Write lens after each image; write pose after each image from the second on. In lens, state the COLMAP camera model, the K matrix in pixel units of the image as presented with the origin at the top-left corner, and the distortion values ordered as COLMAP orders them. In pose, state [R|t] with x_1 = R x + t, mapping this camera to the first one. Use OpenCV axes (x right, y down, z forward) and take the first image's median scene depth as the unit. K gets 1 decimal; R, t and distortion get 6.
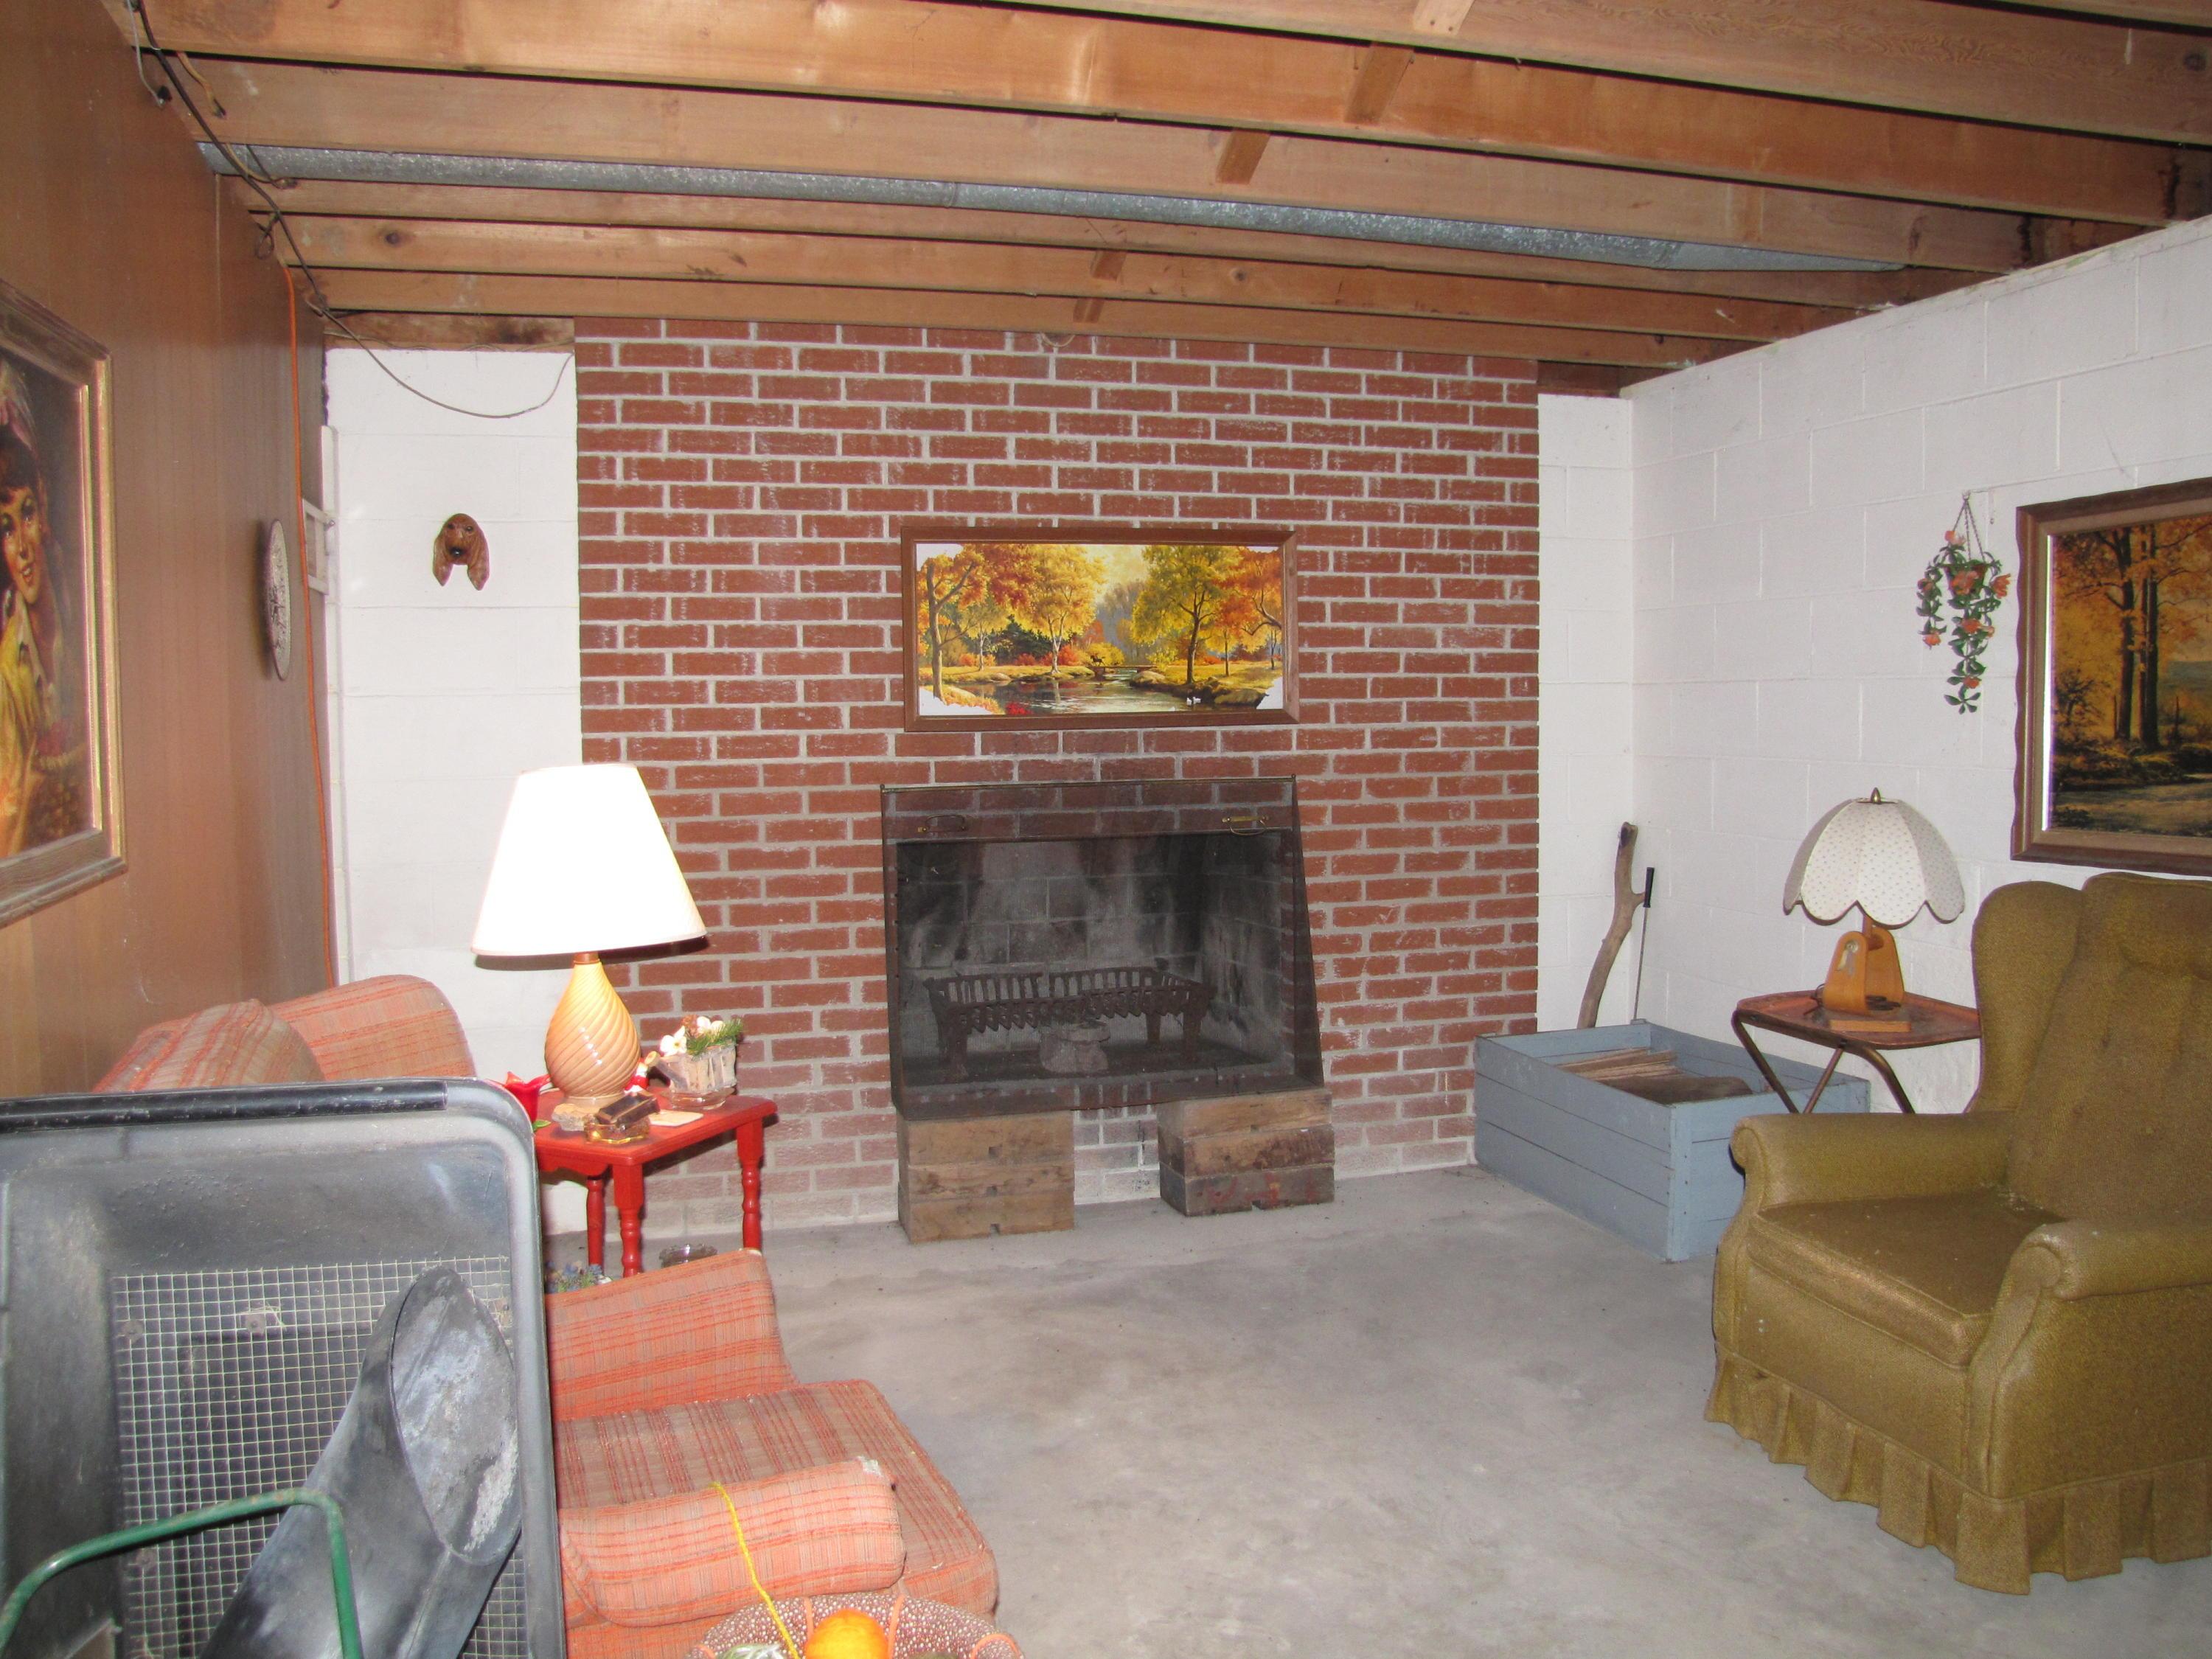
lens RADIAL K [[1794.2, 0, 1105.8], [0, 1794.2, 826.6], [0, 0, 1]] dist [-0.157256, 0.093848]
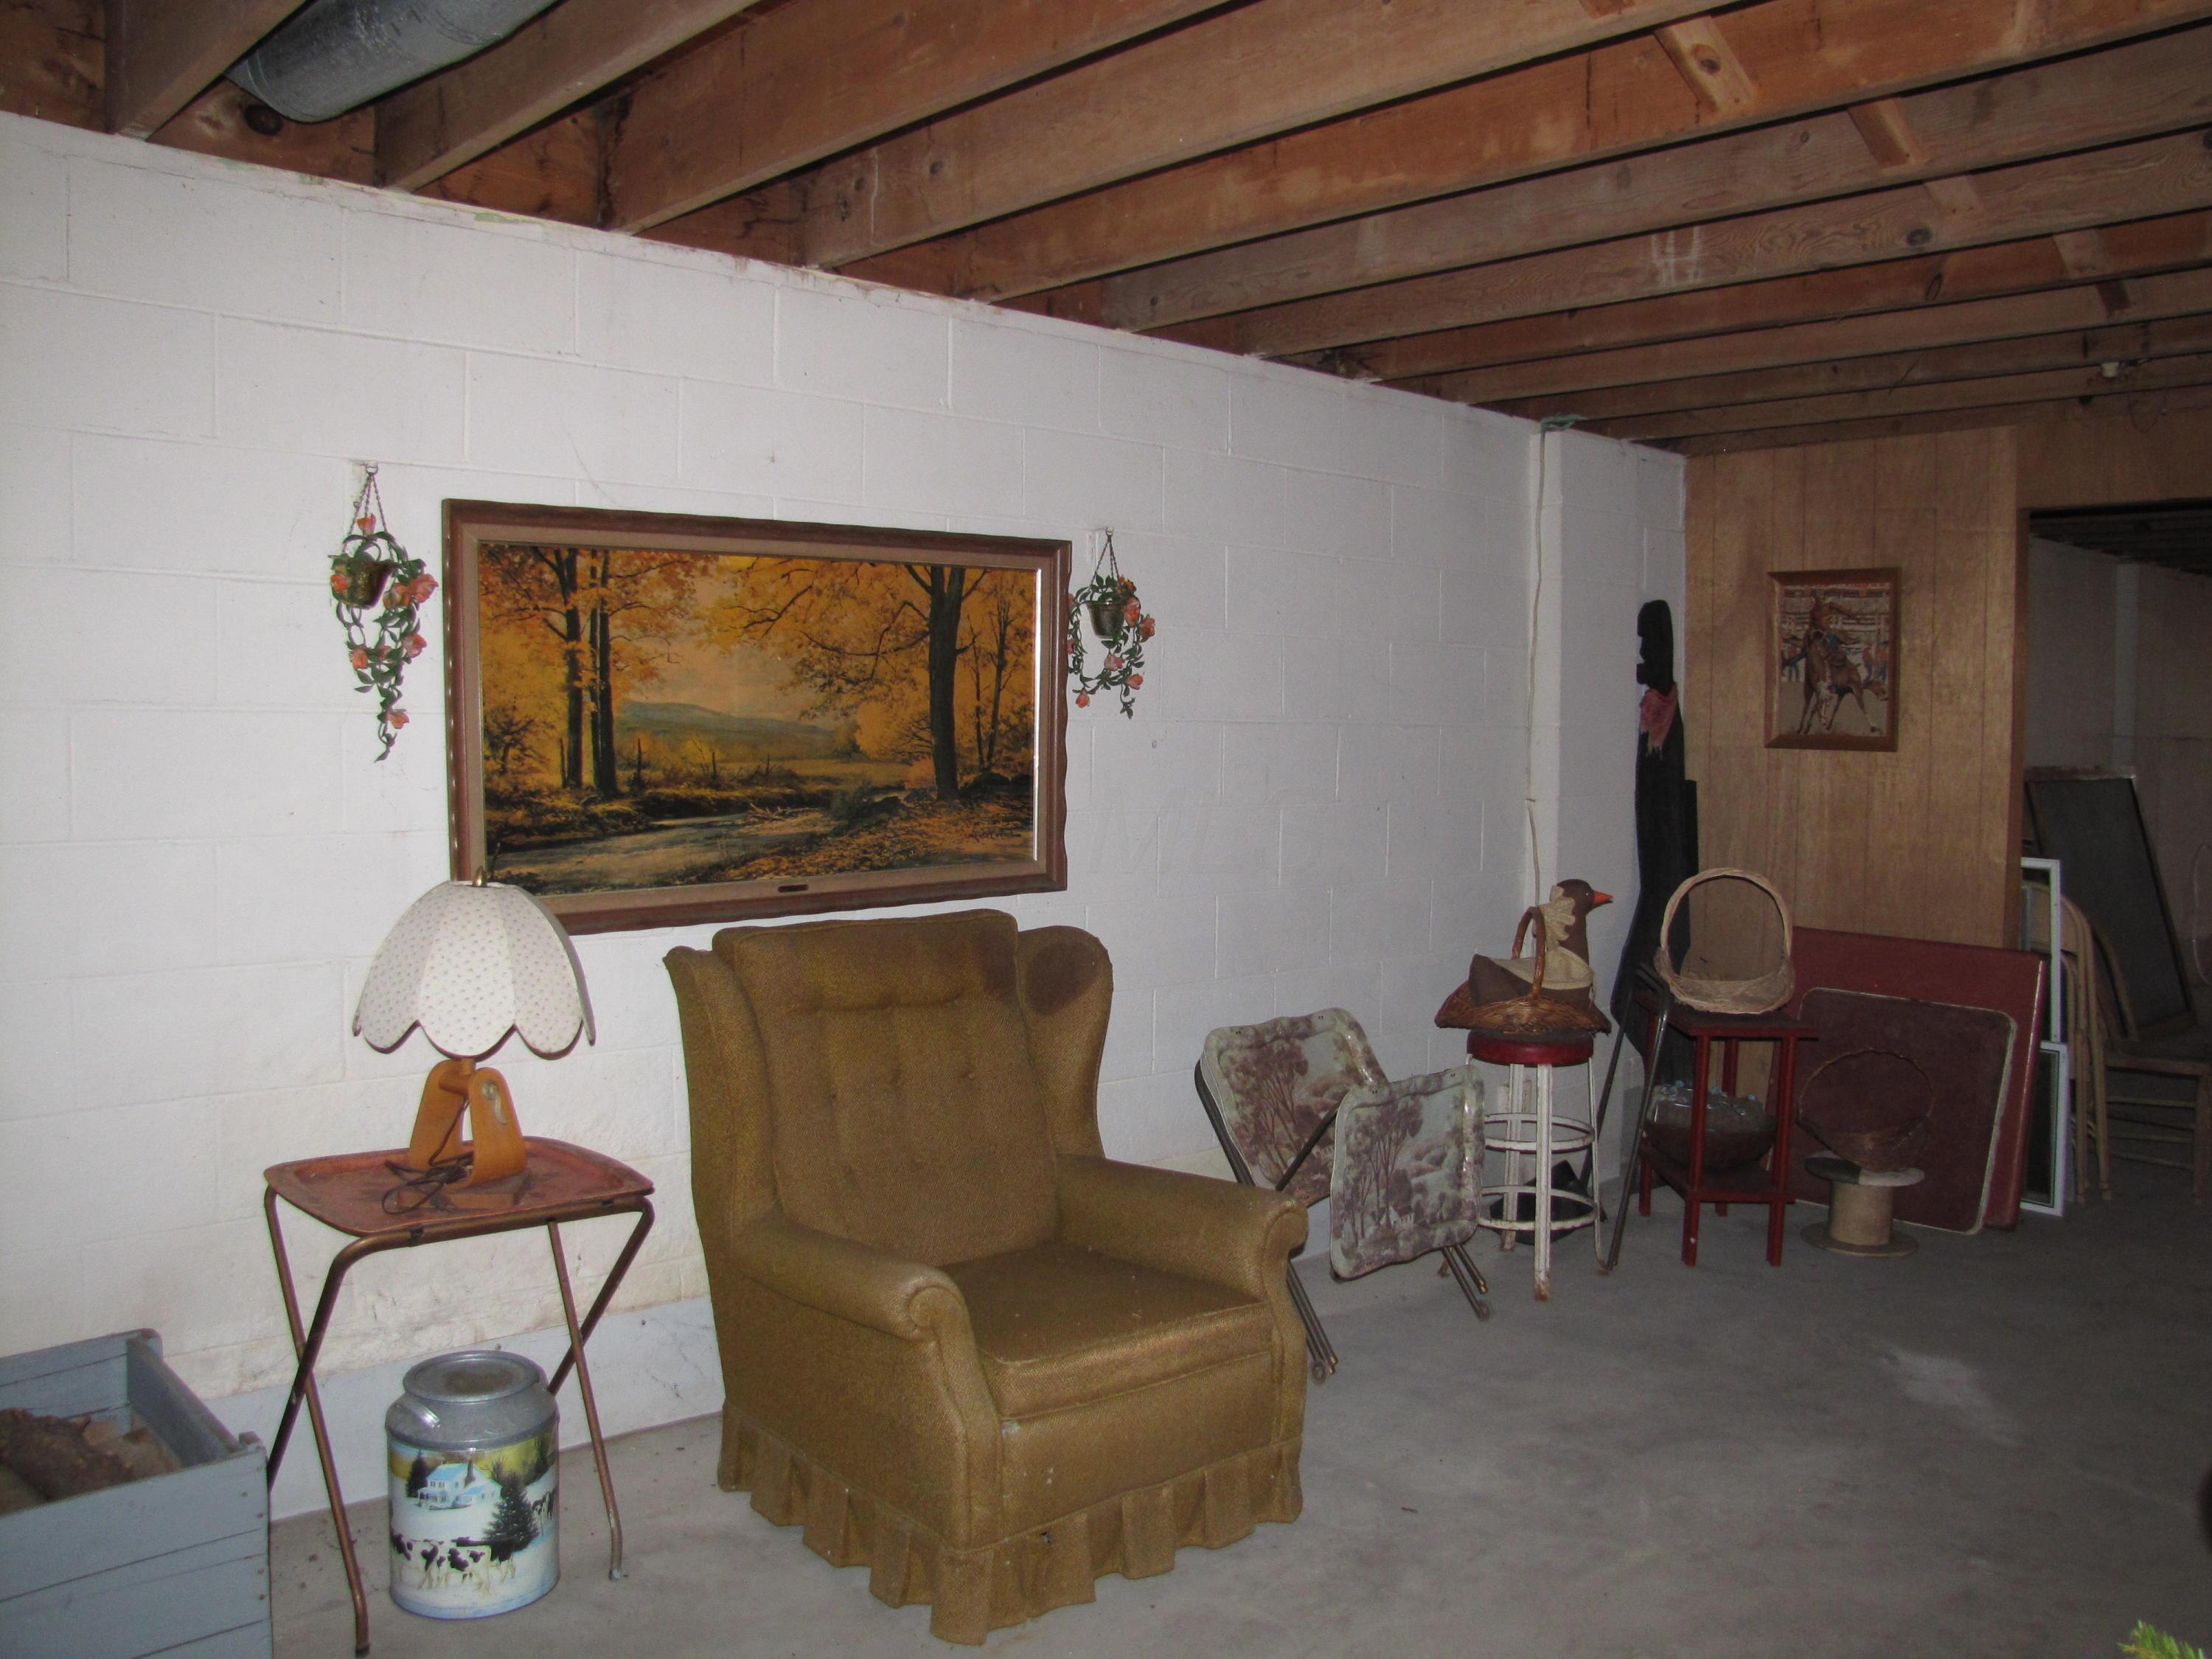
lens RADIAL K [[1794.2, 0, 1108.2], [0, 1794.2, 831.0], [0, 0, 1]] dist [-0.157256, 0.093848]
pose [[-0.449328, -0.039113, 0.892510, -0.345603], [0.059635, 0.995500, 0.073649, -0.079778], [-0.891374, 0.086317, -0.444973, 1.168519]]
